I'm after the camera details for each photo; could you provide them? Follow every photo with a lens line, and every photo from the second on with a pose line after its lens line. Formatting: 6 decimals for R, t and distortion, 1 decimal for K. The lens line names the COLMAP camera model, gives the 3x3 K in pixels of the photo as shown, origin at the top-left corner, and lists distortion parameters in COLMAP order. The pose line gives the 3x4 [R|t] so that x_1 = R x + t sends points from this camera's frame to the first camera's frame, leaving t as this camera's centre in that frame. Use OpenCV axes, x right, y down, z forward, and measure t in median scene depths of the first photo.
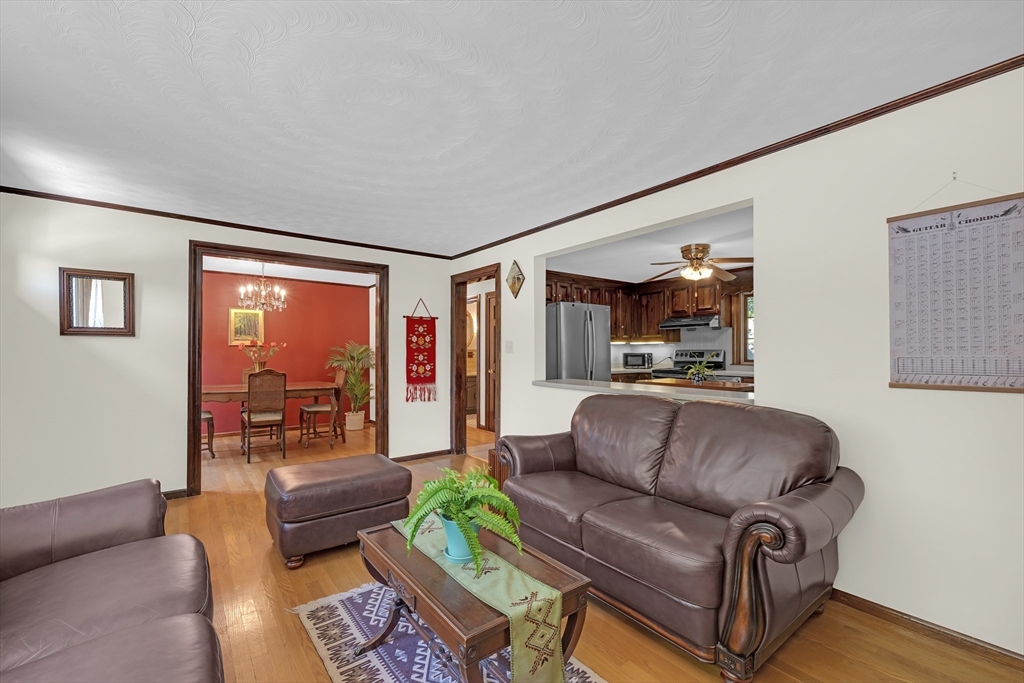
lens RADIAL K [[422.8, 0, 505.3], [0, 422.8, 344.0], [0, 0, 1]] dist [0.001911, 0.000083]
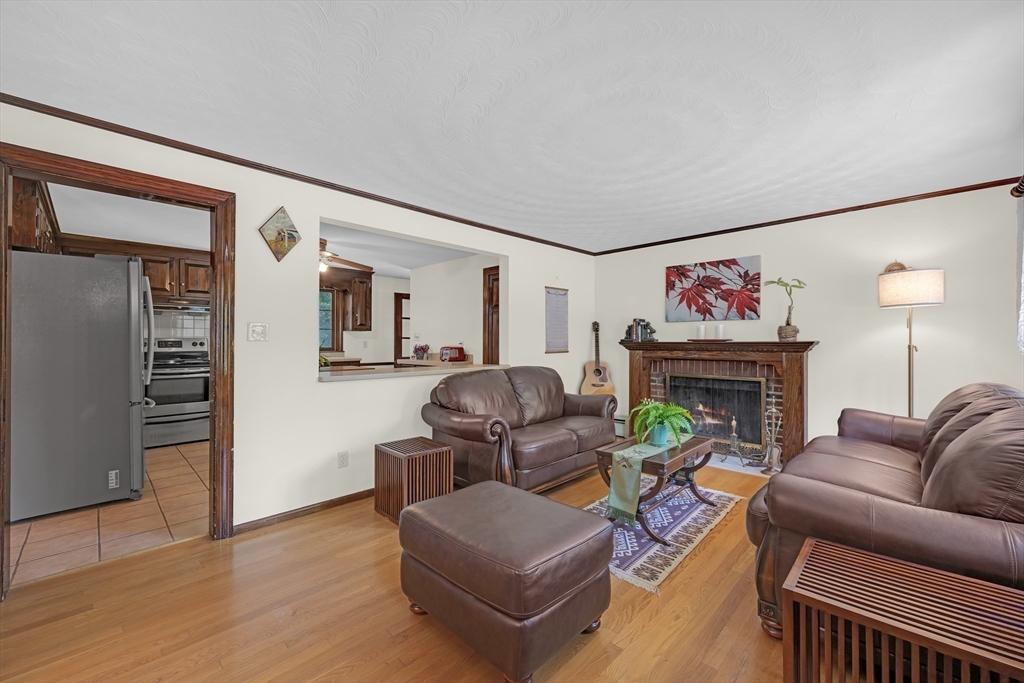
lens RADIAL K [[410.7, 0, 512.0], [0, 410.7, 341.5], [0, 0, 1]] dist [0.000209, -0.000011]
pose [[-0.141066, -0.004252, 0.989991, -0.475948], [-0.015990, 0.999870, 0.002016, 0.009064], [-0.989871, -0.015545, -0.141115, 0.495809]]
